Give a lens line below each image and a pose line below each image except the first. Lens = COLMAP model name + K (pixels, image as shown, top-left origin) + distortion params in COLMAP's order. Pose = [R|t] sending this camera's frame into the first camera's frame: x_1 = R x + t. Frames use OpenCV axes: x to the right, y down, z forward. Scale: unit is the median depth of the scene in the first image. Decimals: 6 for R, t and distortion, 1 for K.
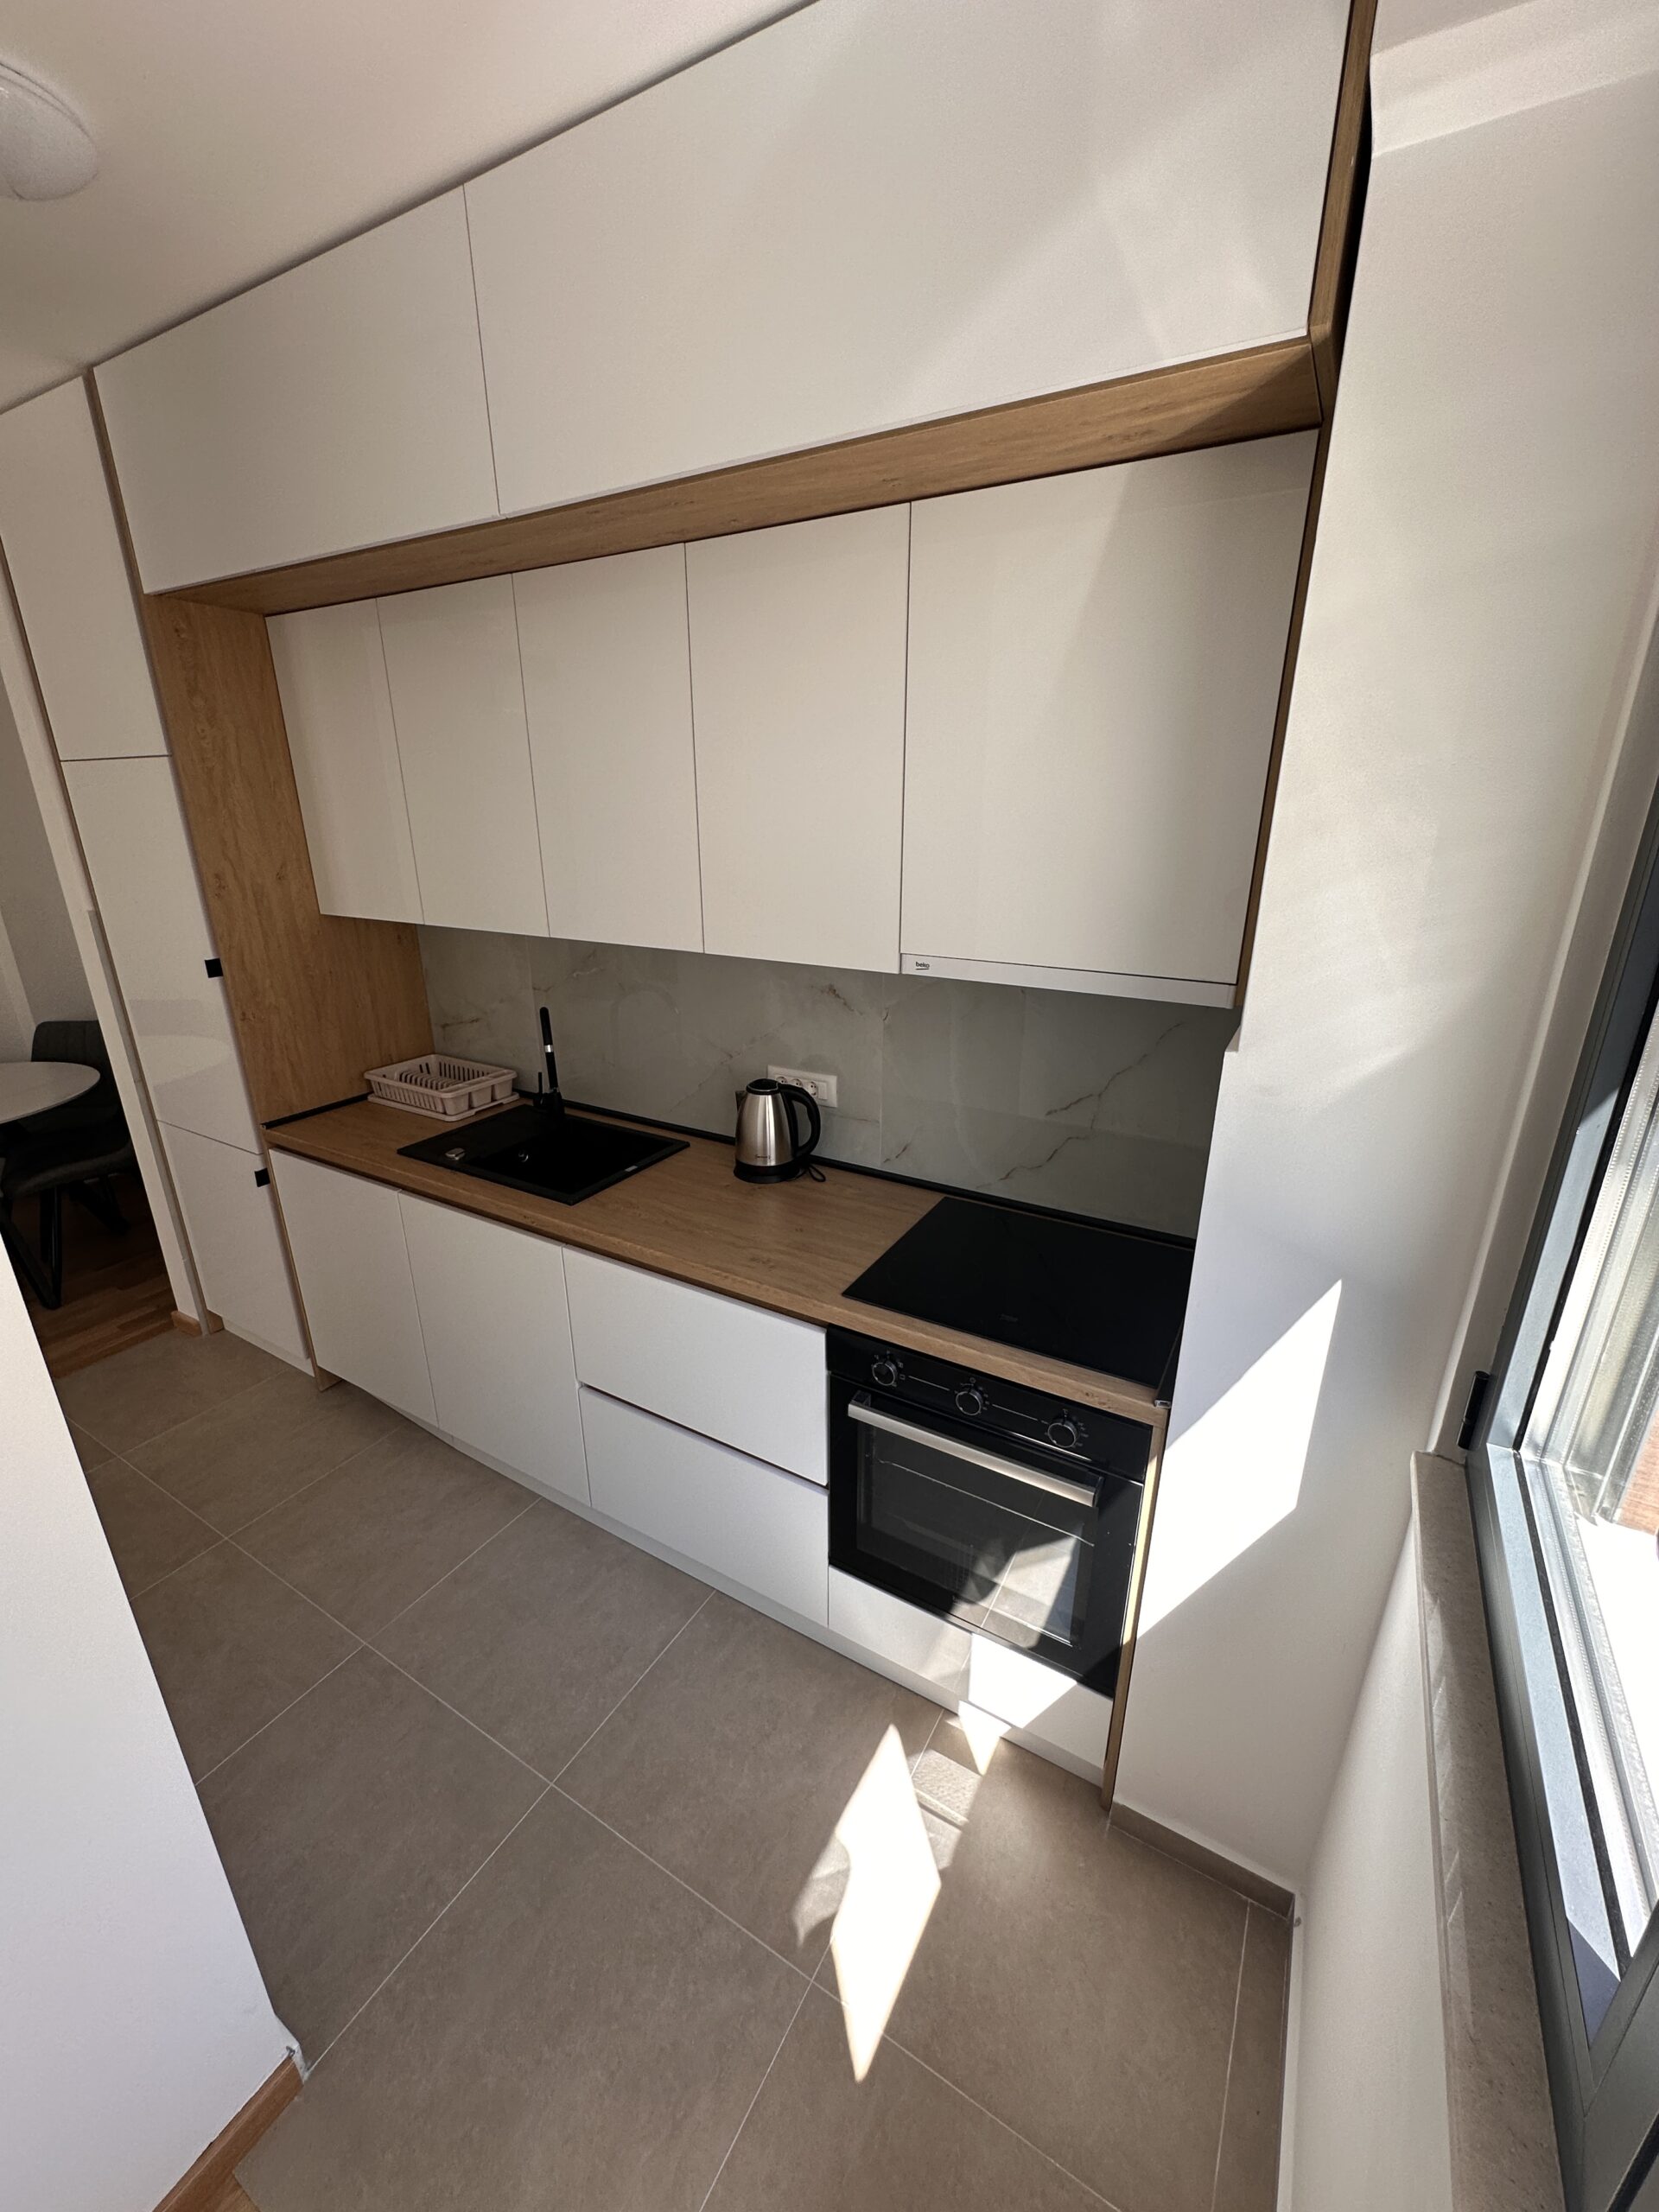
lens RADIAL K [[888.5, 0, 827.4], [0, 888.5, 1107.7], [0, 0, 1]] dist [0.000797, 0.000135]
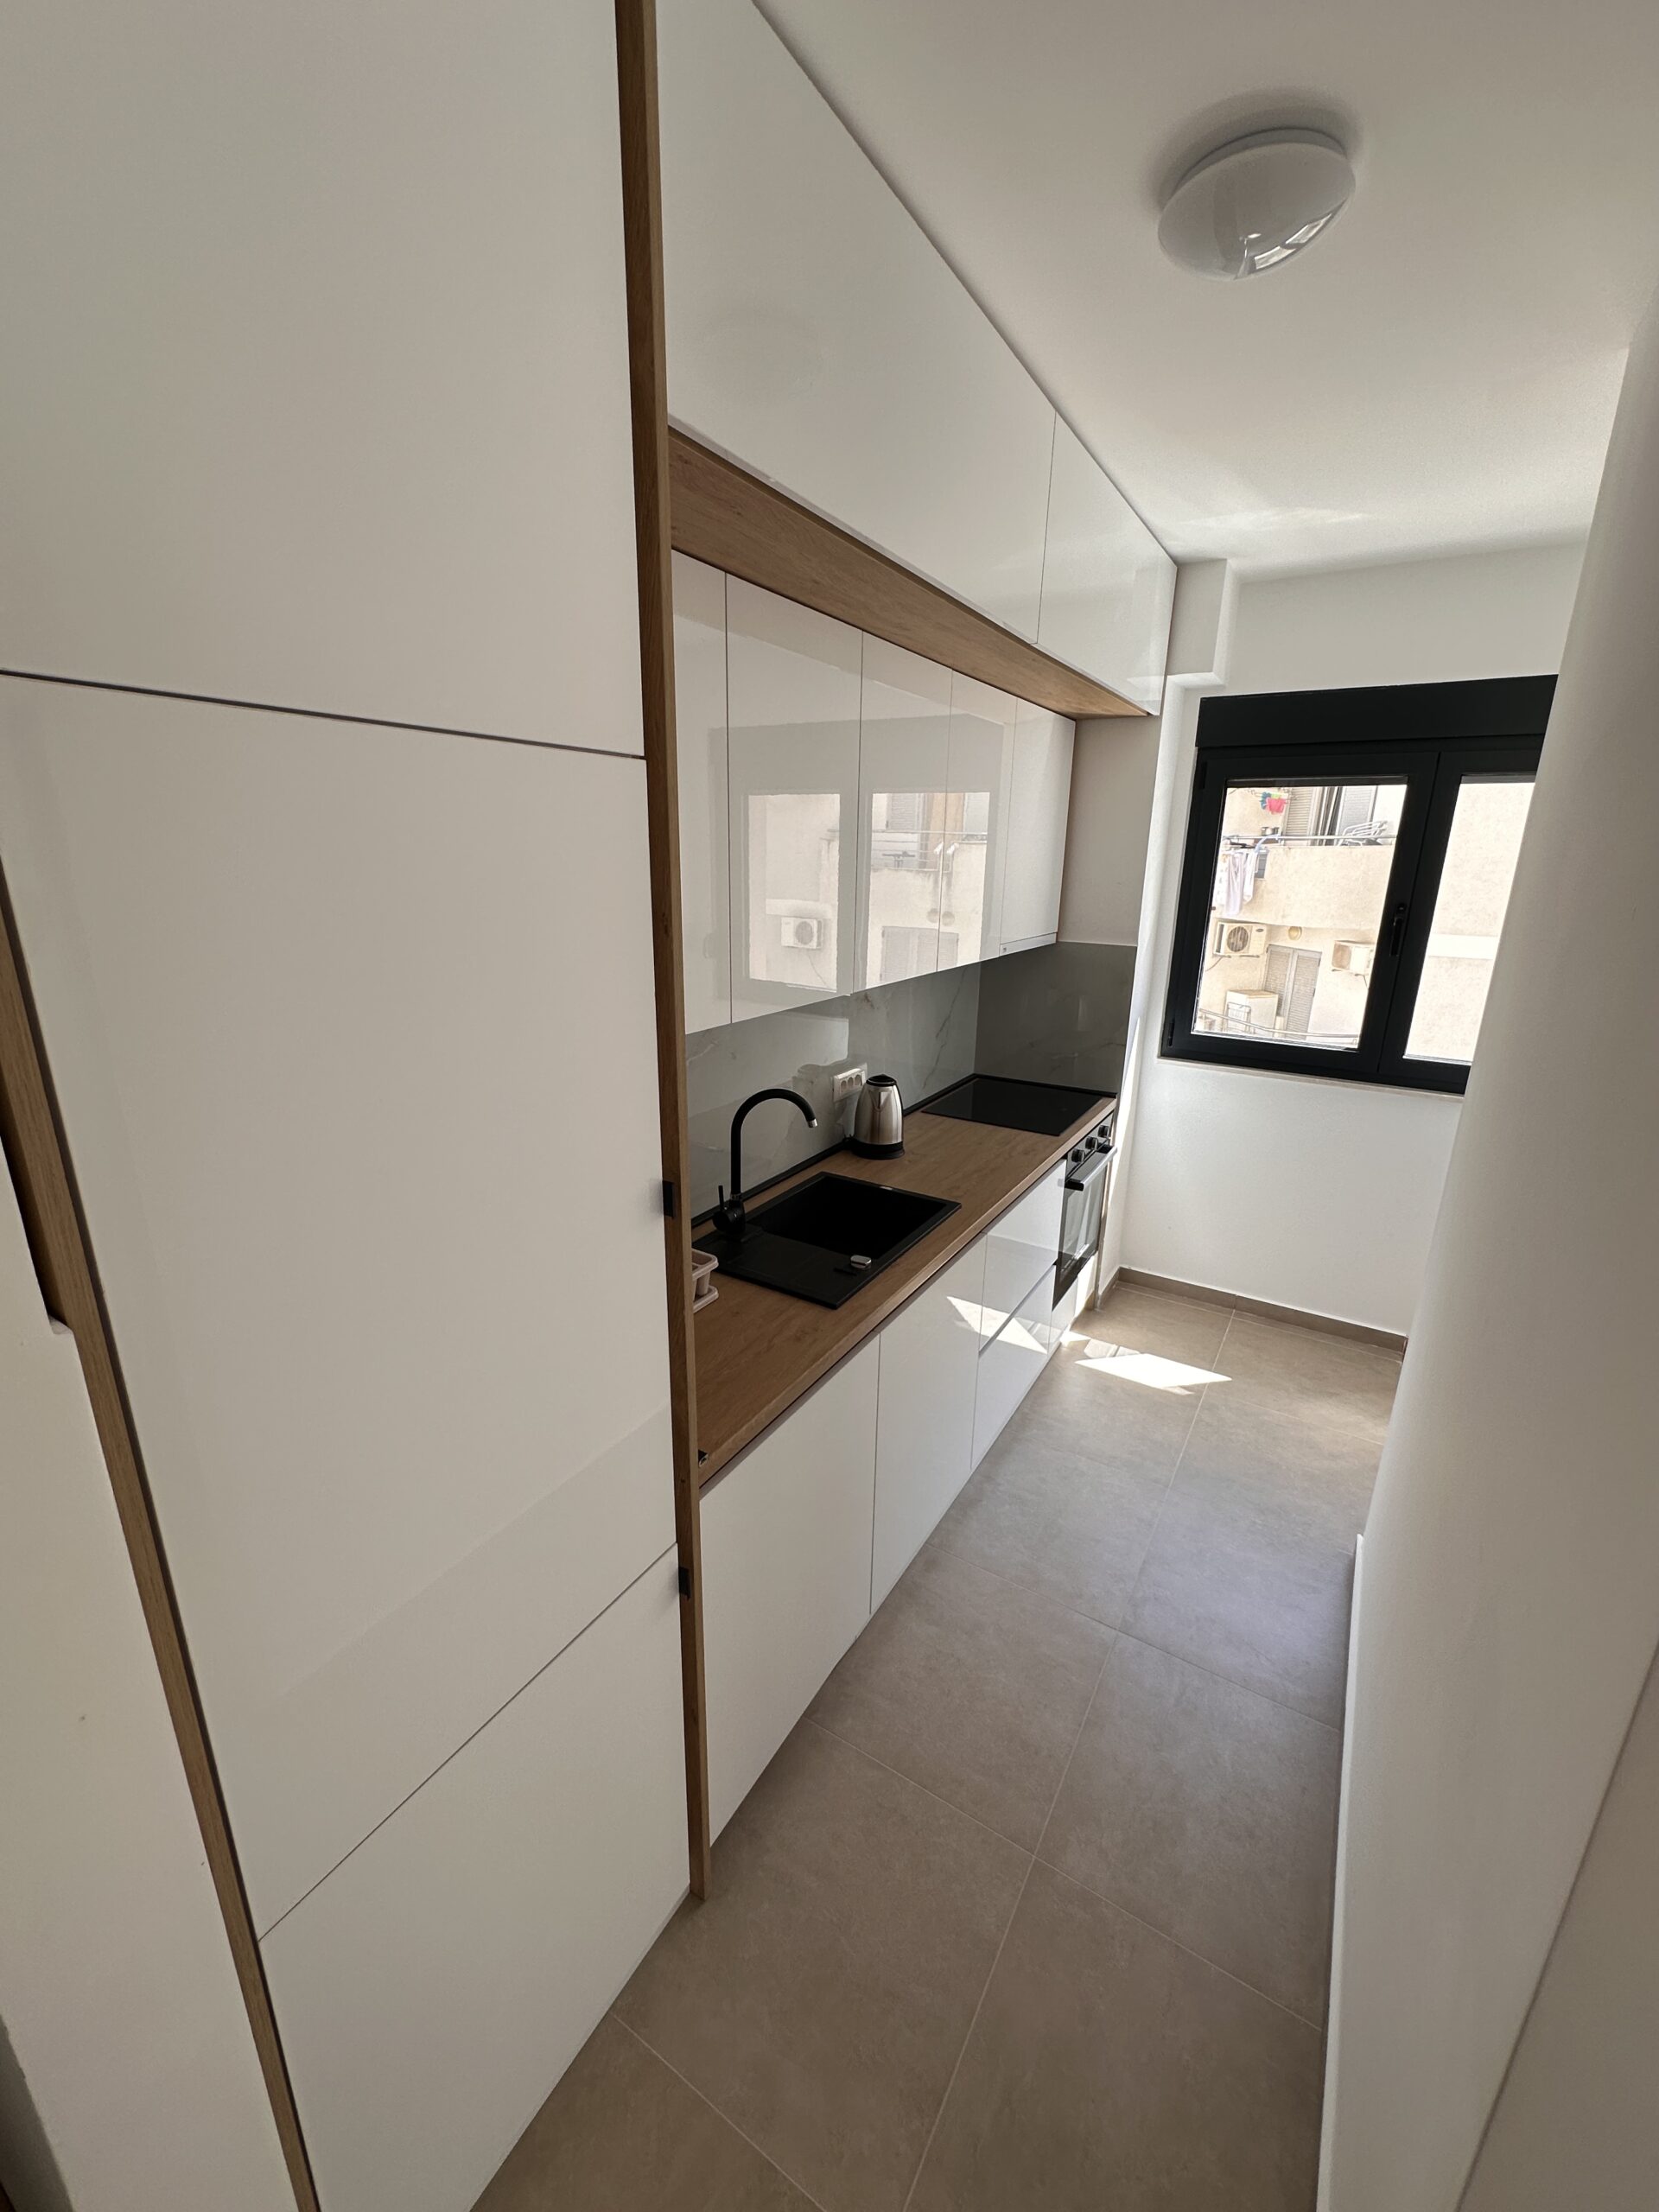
lens RADIAL K [[888.5, 0, 827.4], [0, 888.5, 1107.7], [0, 0, 1]] dist [0.000797, 0.000135]
pose [[0.023054, -0.278309, 0.960215, -1.476846], [0.309615, 0.915236, 0.257838, -0.385415], [-0.950582, 0.291353, 0.107269, 1.096617]]
